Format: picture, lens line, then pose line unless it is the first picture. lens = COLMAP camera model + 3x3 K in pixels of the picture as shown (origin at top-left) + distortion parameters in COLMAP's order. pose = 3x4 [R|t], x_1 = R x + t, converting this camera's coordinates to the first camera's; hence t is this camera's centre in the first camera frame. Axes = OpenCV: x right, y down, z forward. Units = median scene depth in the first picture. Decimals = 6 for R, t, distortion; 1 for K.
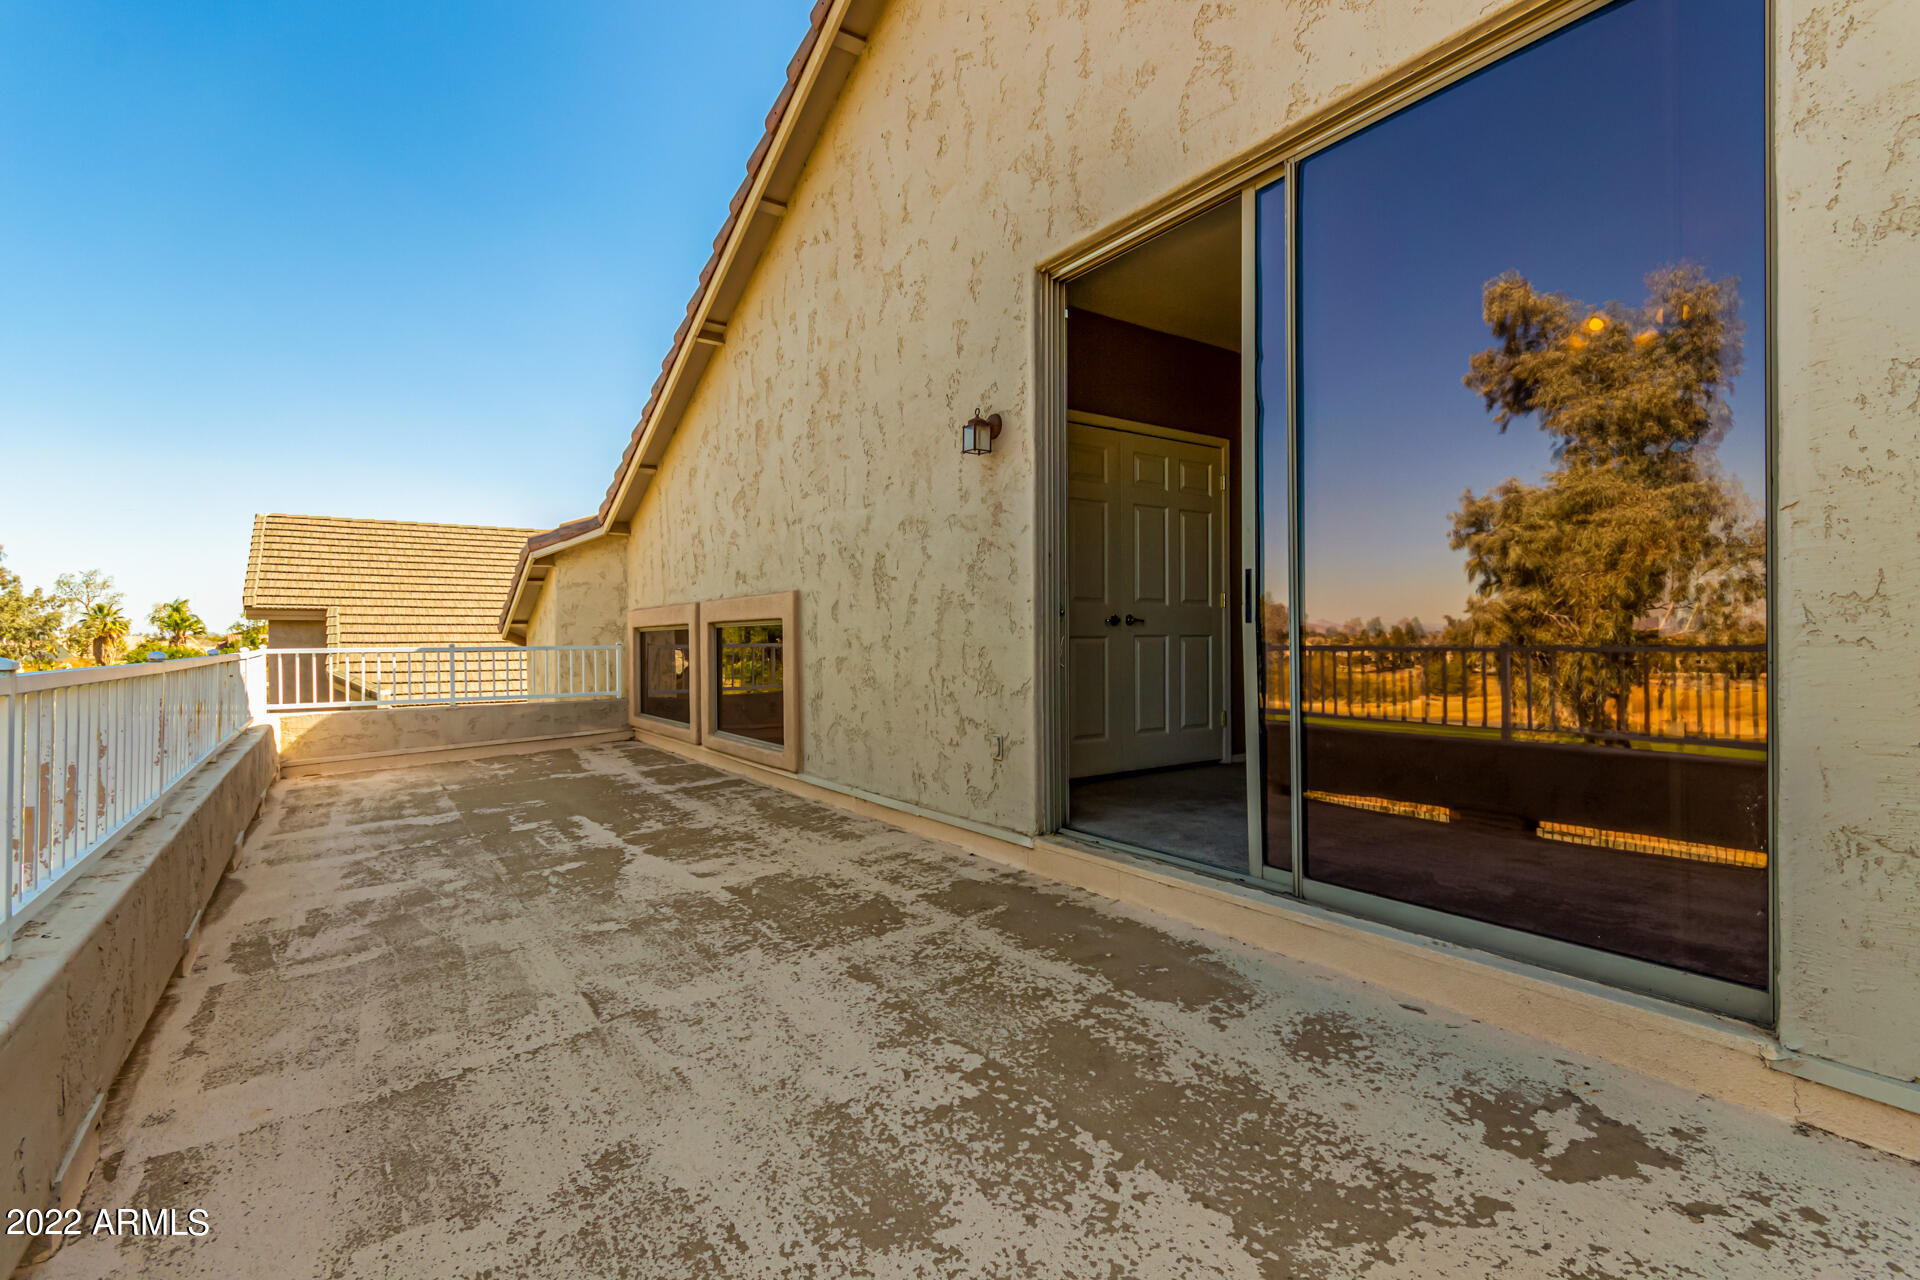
lens RADIAL K [[890.9, 0, 972.7], [0, 890.9, 632.3], [0, 0, 1]] dist [0.002422, -0.000415]
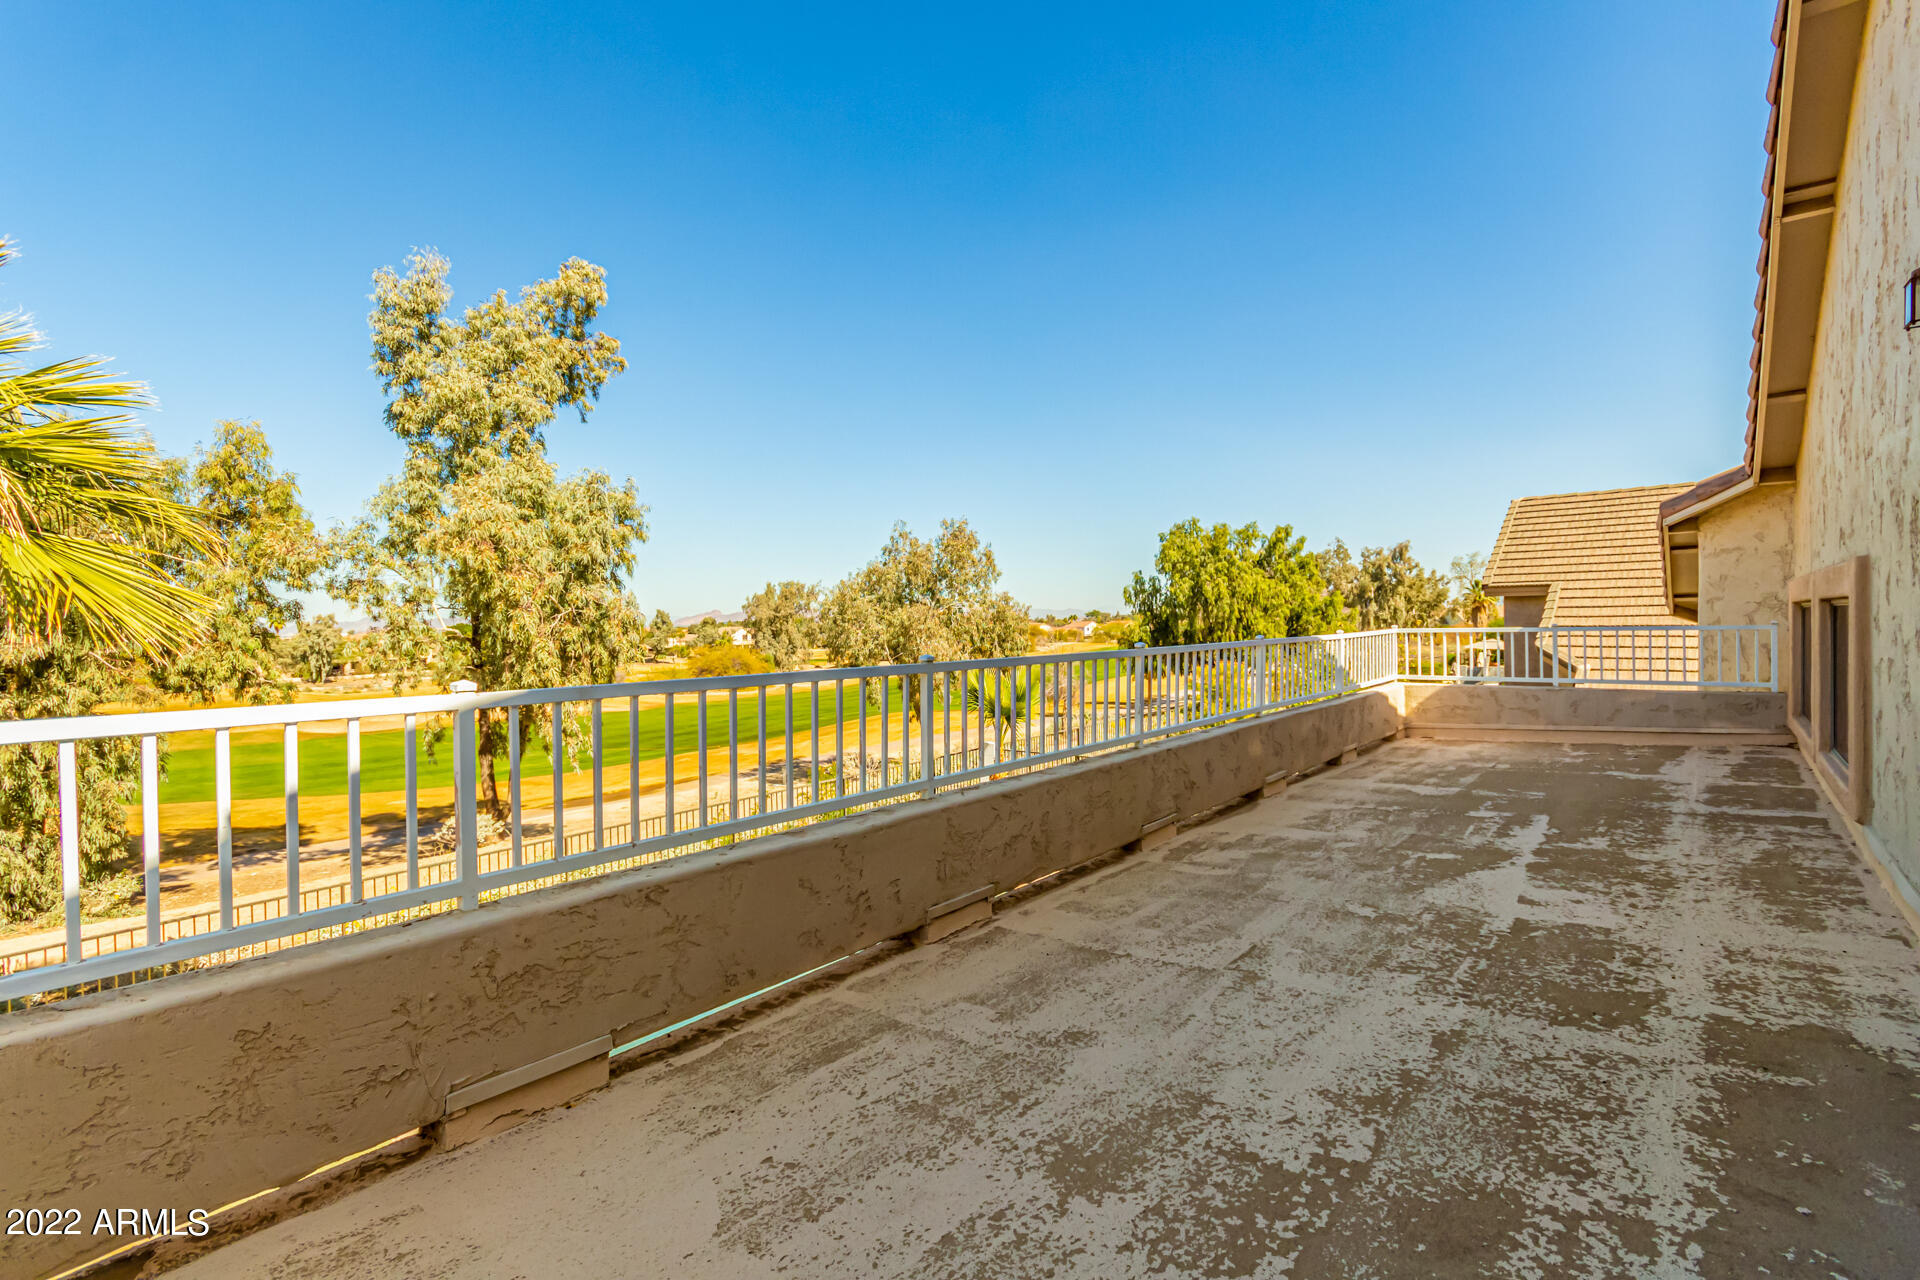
lens RADIAL K [[890.9, 0, 972.7], [0, 890.9, 632.3], [0, 0, 1]] dist [0.002422, -0.000415]
pose [[0.253479, 0.013303, -0.967249, 0.547100], [0.025068, 0.999479, 0.020316, -0.036580], [0.967016, -0.029397, 0.253013, 0.328260]]
